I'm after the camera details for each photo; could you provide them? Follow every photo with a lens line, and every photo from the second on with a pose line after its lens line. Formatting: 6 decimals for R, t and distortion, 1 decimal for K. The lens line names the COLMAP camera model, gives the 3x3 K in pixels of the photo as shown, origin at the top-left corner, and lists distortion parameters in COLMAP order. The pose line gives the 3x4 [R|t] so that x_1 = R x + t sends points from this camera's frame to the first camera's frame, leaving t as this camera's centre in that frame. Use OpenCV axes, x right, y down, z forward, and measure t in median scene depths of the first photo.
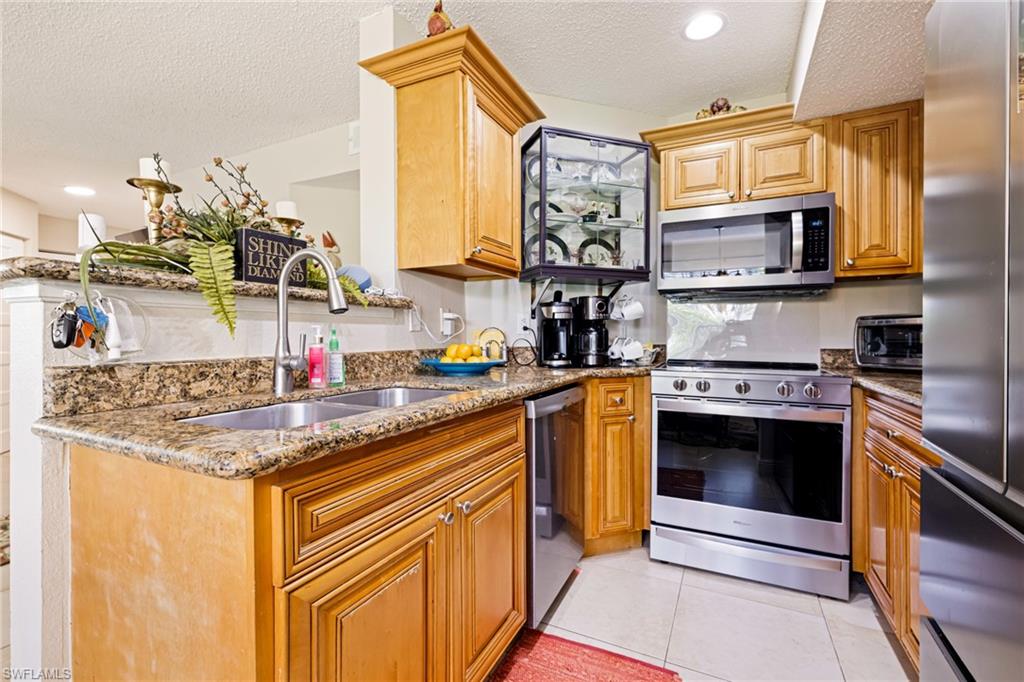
lens RADIAL K [[435.1, 0, 506.8], [0, 435.1, 322.3], [0, 0, 1]] dist [-0.000285, 0.000173]
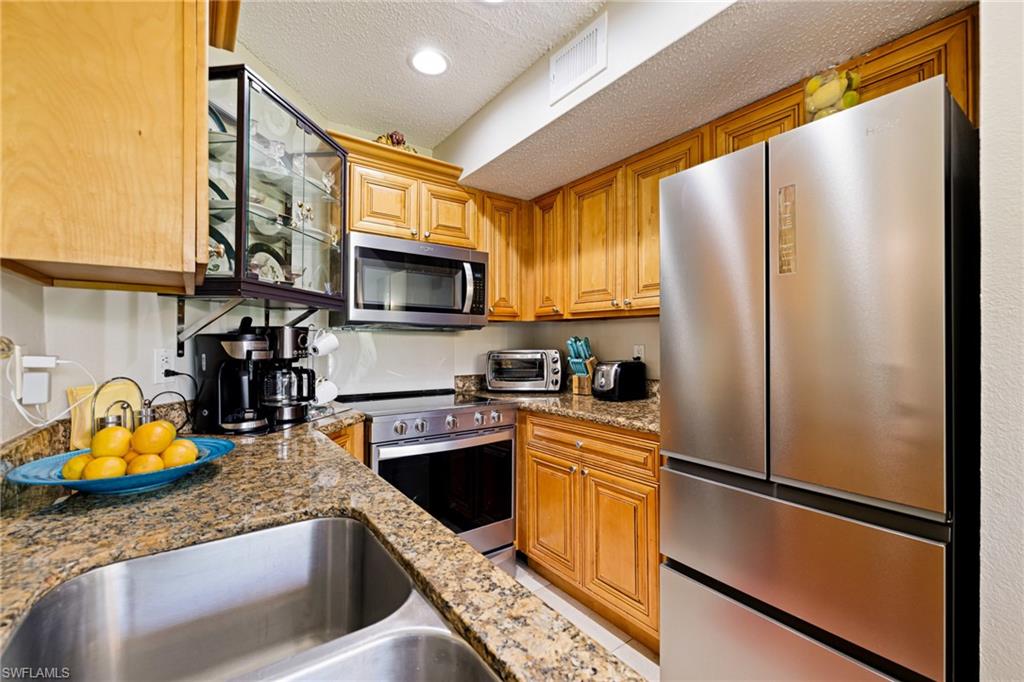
lens RADIAL K [[435.1, 0, 503.7], [0, 435.1, 333.7], [0, 0, 1]] dist [-0.000285, 0.000173]
pose [[0.447775, 0.013916, 0.894038, -0.365344], [-0.021719, 0.999753, -0.004683, -0.060941], [-0.893883, -0.017321, 0.447966, 0.399178]]
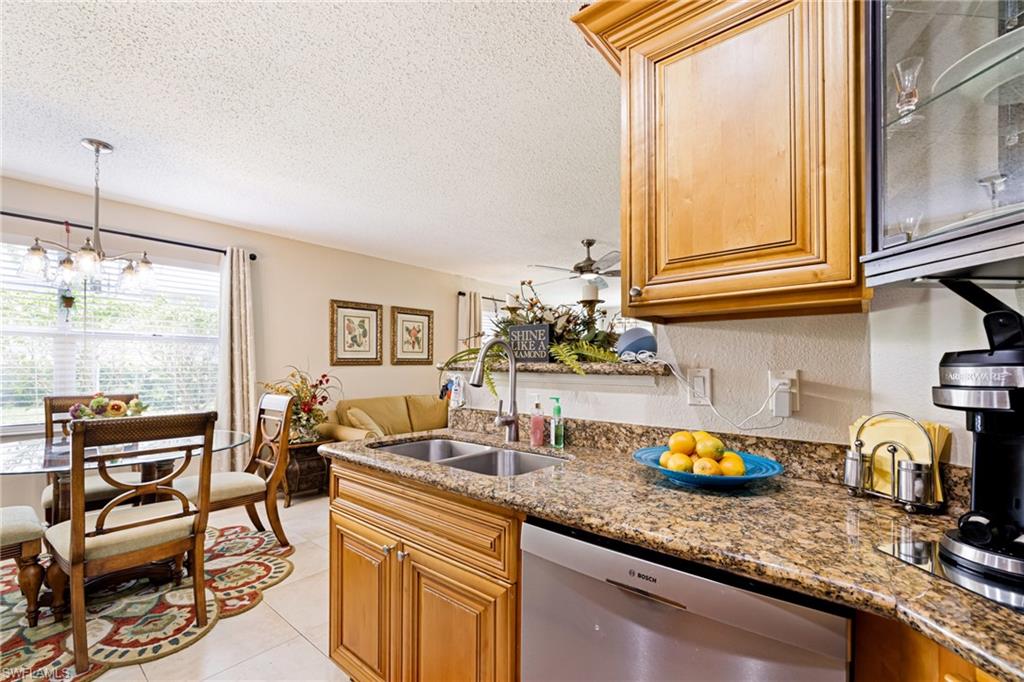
lens RADIAL K [[435.1, 0, 514.4], [0, 435.1, 356.9], [0, 0, 1]] dist [-0.000285, 0.000173]
pose [[-0.208642, -0.019426, -0.977799, 0.579078], [0.022259, 0.999449, -0.024606, -0.049644], [0.977739, -0.026899, -0.208095, 0.887517]]
